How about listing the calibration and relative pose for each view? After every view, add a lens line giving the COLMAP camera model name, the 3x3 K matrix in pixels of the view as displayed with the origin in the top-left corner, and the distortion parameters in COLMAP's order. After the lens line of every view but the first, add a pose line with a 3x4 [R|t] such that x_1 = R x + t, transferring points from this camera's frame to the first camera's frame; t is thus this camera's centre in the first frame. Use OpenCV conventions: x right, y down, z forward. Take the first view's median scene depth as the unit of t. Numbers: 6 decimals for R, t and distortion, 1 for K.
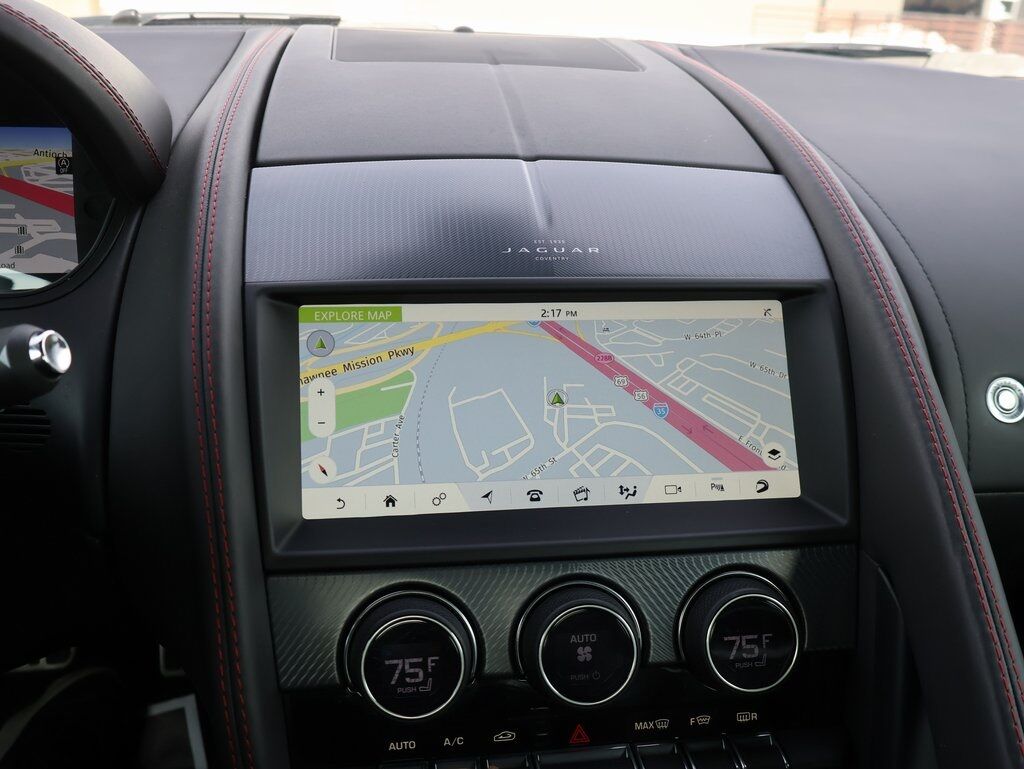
lens RADIAL K [[982.4, 0, 506.2], [0, 982.4, 374.2], [0, 0, 1]] dist [0.009714, 0.000000]
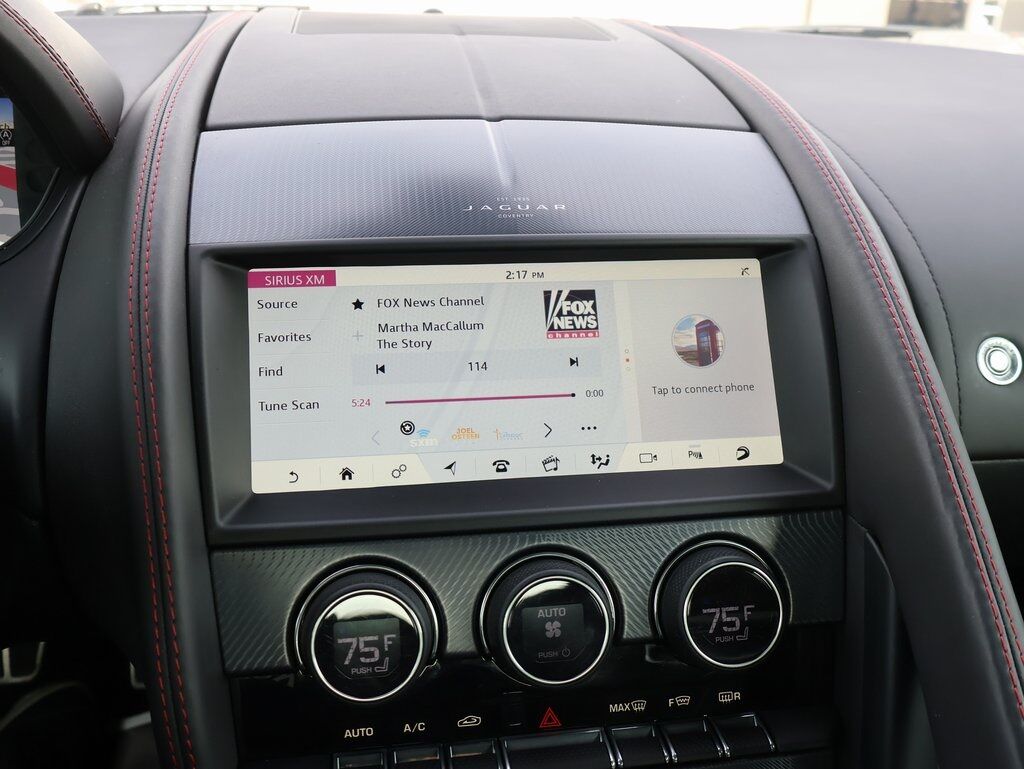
lens RADIAL K [[982.4, 0, 509.3], [0, 982.4, 383.9], [0, 0, 1]] dist [0.009714, 0.000000]
pose [[0.999841, -0.015337, 0.009051, 0.030730], [0.015490, 0.999733, -0.017121, 0.062625], [-0.008786, 0.017259, 0.999812, 0.061111]]
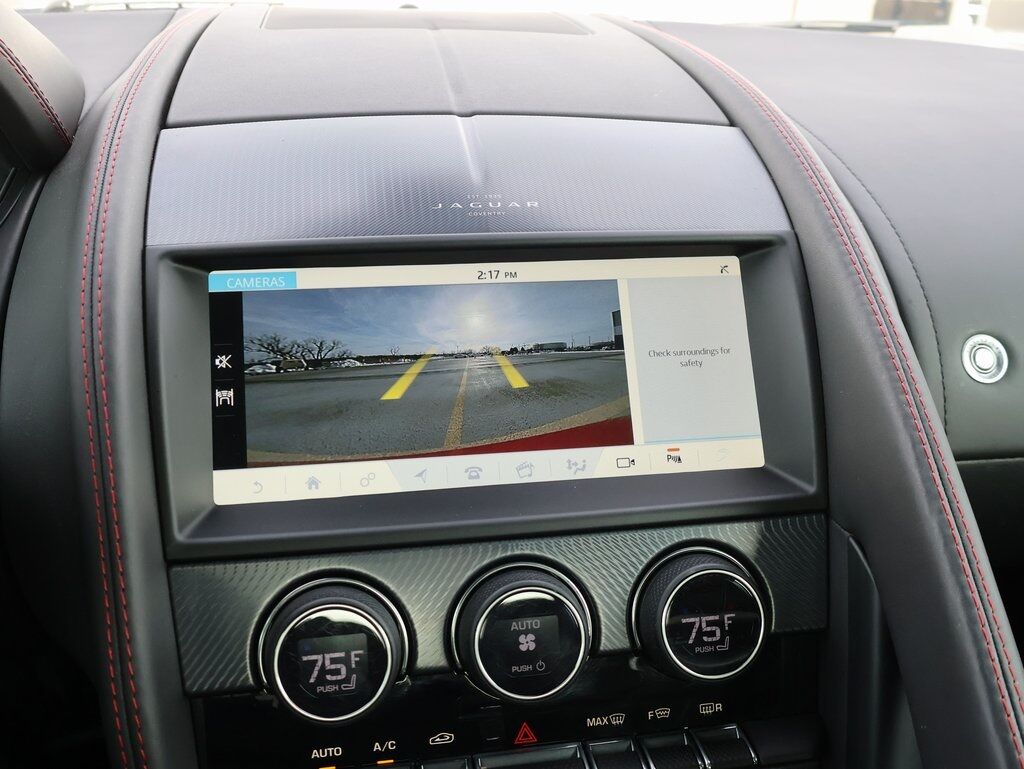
lens RADIAL K [[982.4, 0, 516.5], [0, 982.4, 388.7], [0, 0, 1]] dist [0.009714, 0.000000]
pose [[0.999355, -0.026112, 0.024661, 0.049723], [0.026438, 0.999566, -0.013008, 0.059996], [-0.024310, 0.013651, 0.999611, 0.093490]]
